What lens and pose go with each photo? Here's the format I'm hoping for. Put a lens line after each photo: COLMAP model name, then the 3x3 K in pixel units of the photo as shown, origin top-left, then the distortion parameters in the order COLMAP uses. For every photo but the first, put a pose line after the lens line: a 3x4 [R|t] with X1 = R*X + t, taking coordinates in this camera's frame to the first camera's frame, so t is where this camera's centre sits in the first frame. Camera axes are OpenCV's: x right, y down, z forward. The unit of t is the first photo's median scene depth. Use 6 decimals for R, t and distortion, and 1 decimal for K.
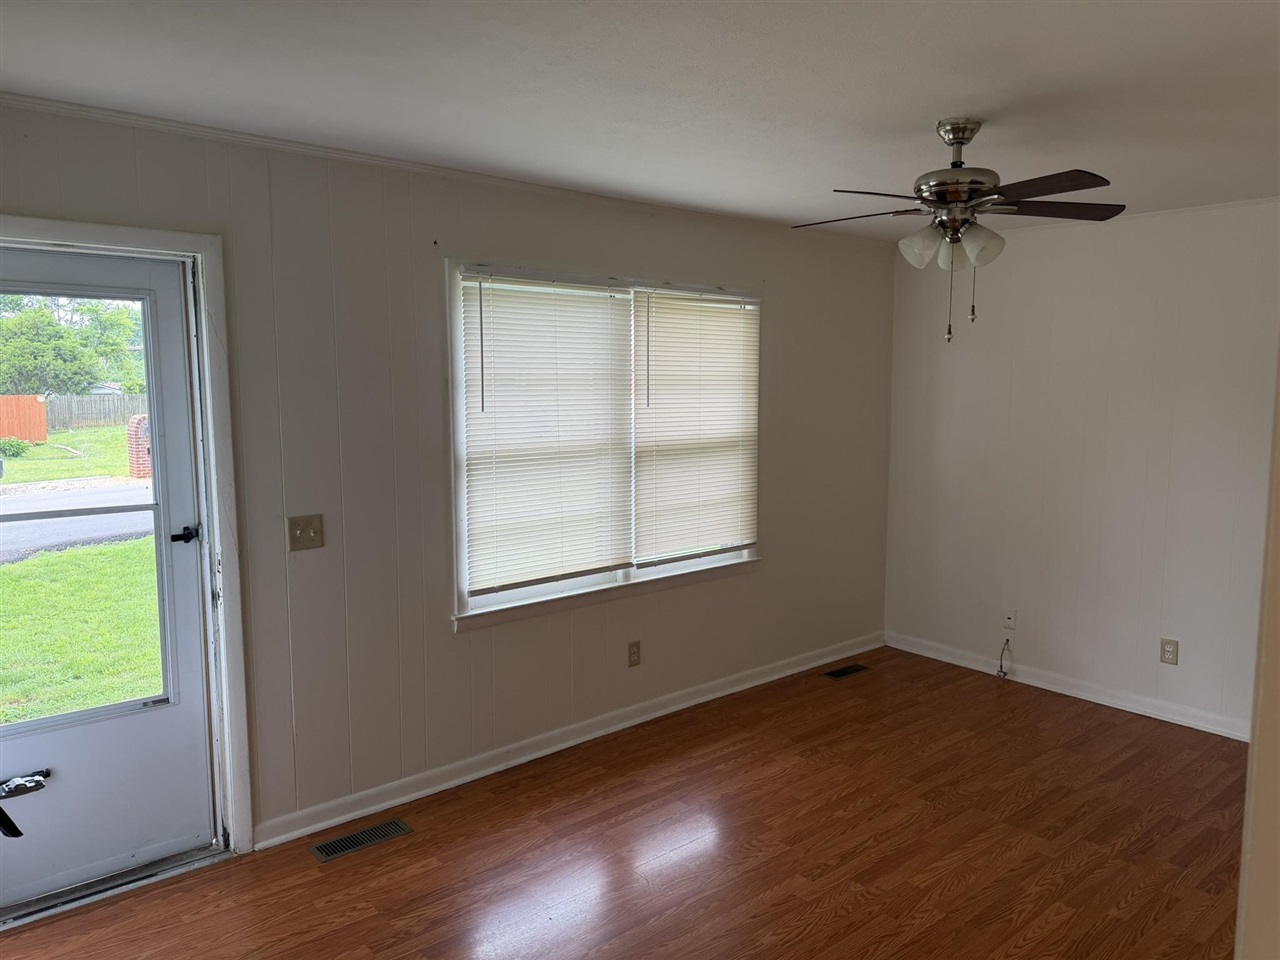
lens RADIAL K [[908.6, 0, 642.0], [0, 908.6, 469.2], [0, 0, 1]] dist [0.063650, -0.044864]
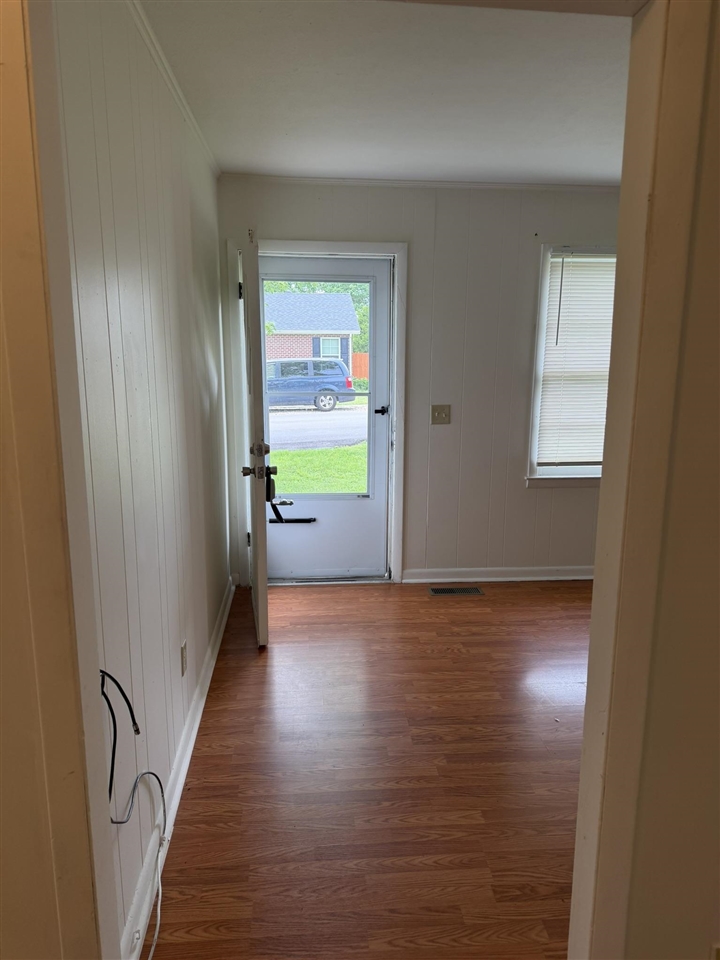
lens RADIAL K [[681.5, 0, 364.2], [0, 681.5, 478.2], [0, 0, 1]] dist [0.063650, -0.044864]
pose [[0.811948, 0.112687, -0.572749, 0.279099], [-0.063589, 0.992425, 0.105111, 0.064007], [0.580256, -0.048924, 0.812964, -0.148409]]
